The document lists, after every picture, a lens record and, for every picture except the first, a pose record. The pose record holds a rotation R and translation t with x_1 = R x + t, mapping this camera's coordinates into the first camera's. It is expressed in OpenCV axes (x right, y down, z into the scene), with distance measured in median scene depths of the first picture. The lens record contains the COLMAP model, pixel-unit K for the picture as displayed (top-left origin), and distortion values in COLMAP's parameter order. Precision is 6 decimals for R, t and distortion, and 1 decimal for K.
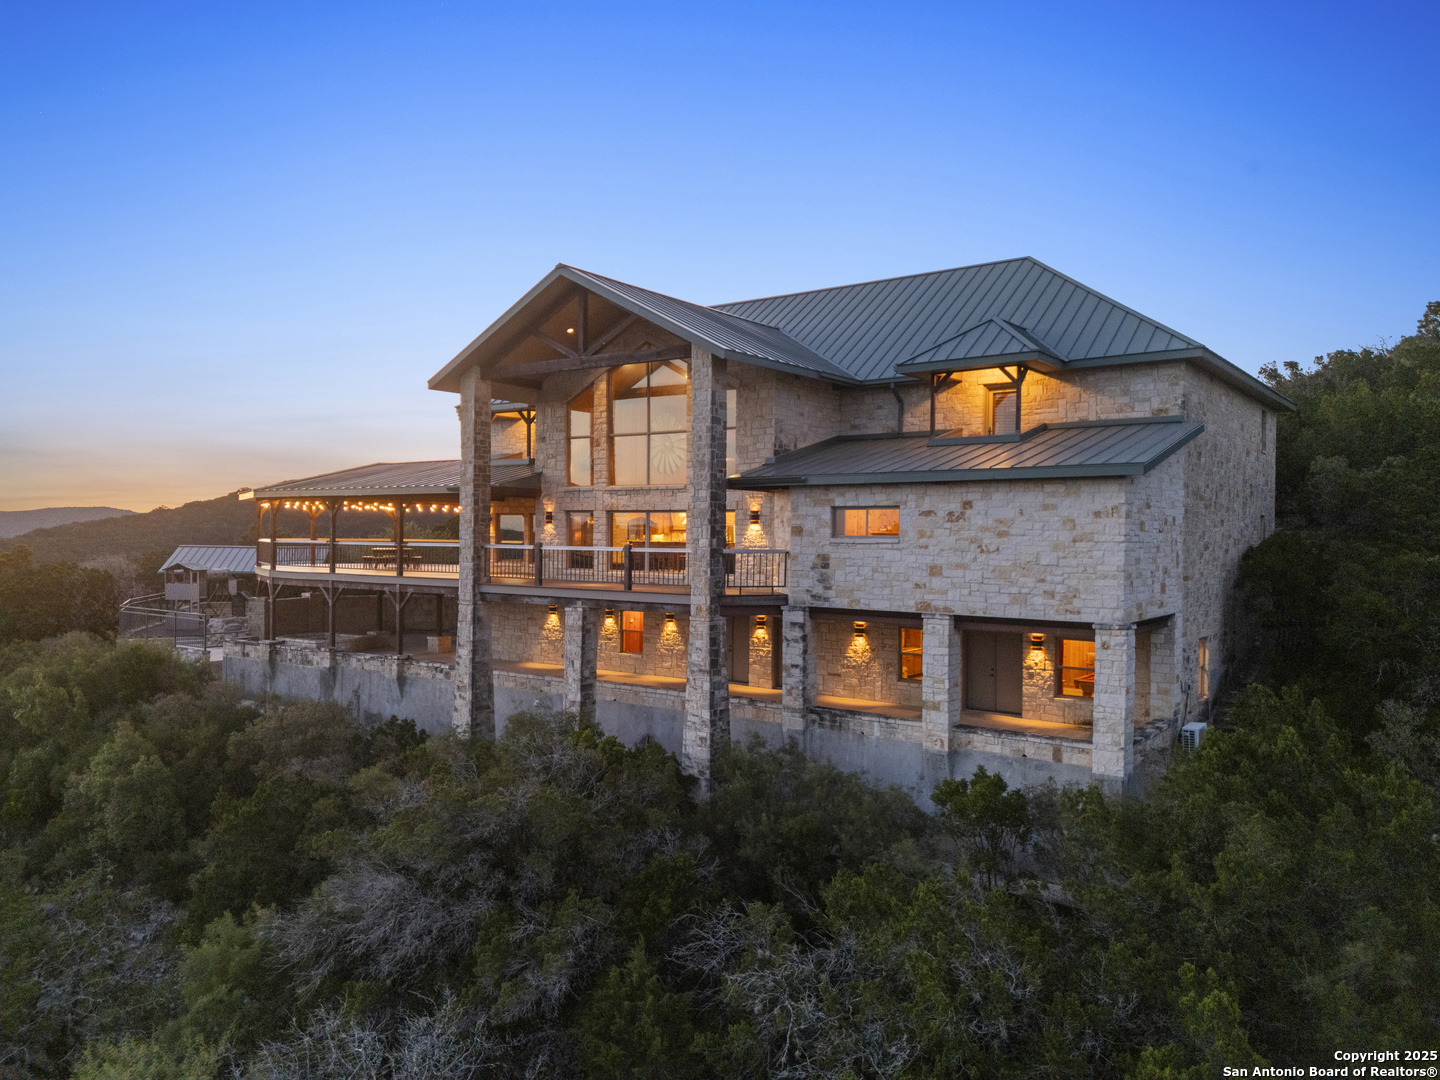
lens RADIAL K [[1052.5, 0, 734.9], [0, 1052.5, 545.1], [0, 0, 1]] dist [0.146840, -0.000685]
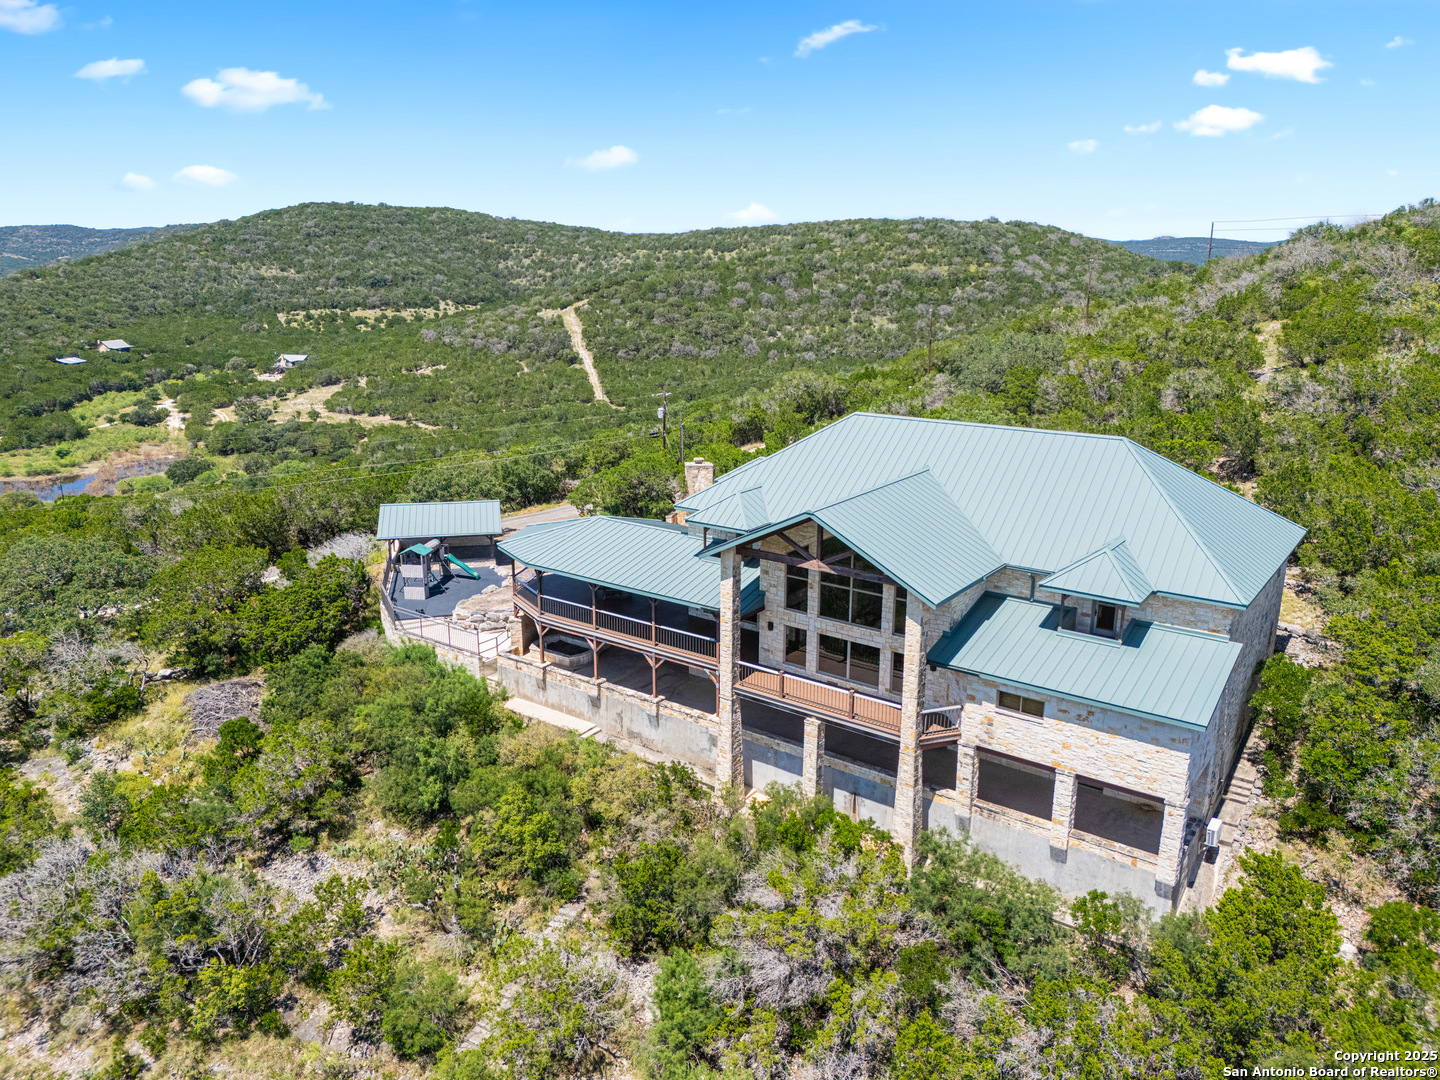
lens RADIAL K [[1057.3, 0, 734.2], [0, 1057.3, 546.2], [0, 0, 1]] dist [0.053889, -0.002492]
pose [[0.999909, -0.012706, 0.004572, -0.291990], [0.010986, 0.962339, 0.271629, -0.656051], [-0.007851, -0.271554, 0.962391, -0.425228]]
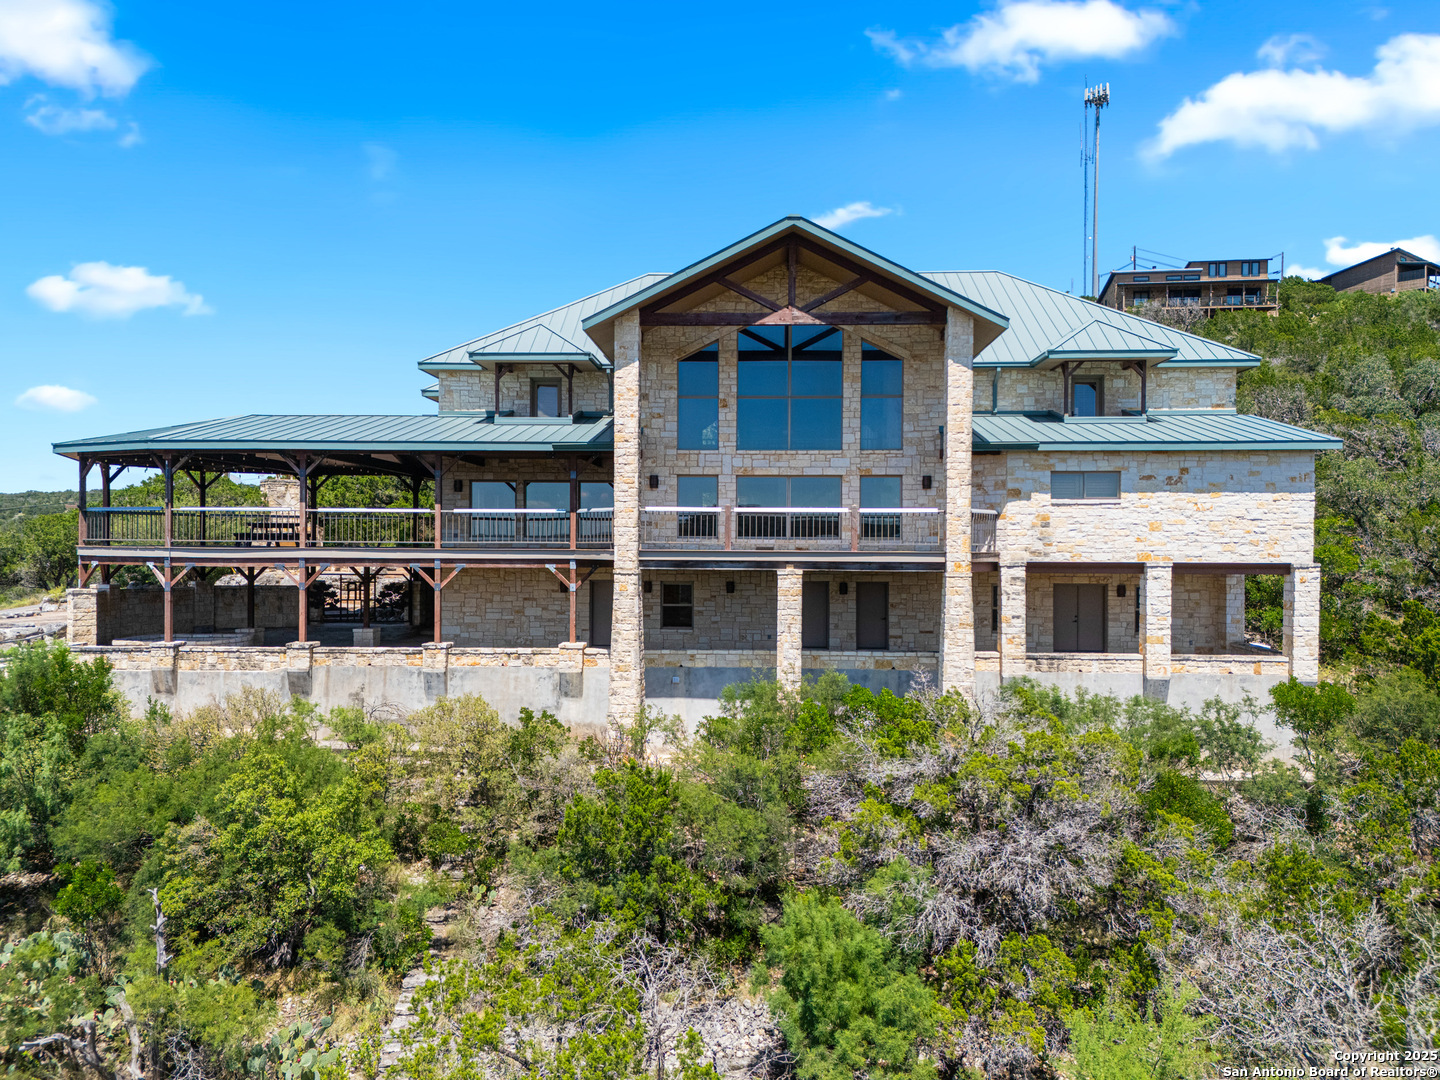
lens RADIAL K [[1043.6, 0, 720.0], [0, 1043.6, 540.0], [0, 0, 1]] dist [0.059866, -0.001427]
pose [[0.832093, -0.006826, 0.554594, -0.806252], [0.008351, 0.999965, -0.000222, 0.033047], [-0.554573, 0.004817, 0.832121, 0.269519]]
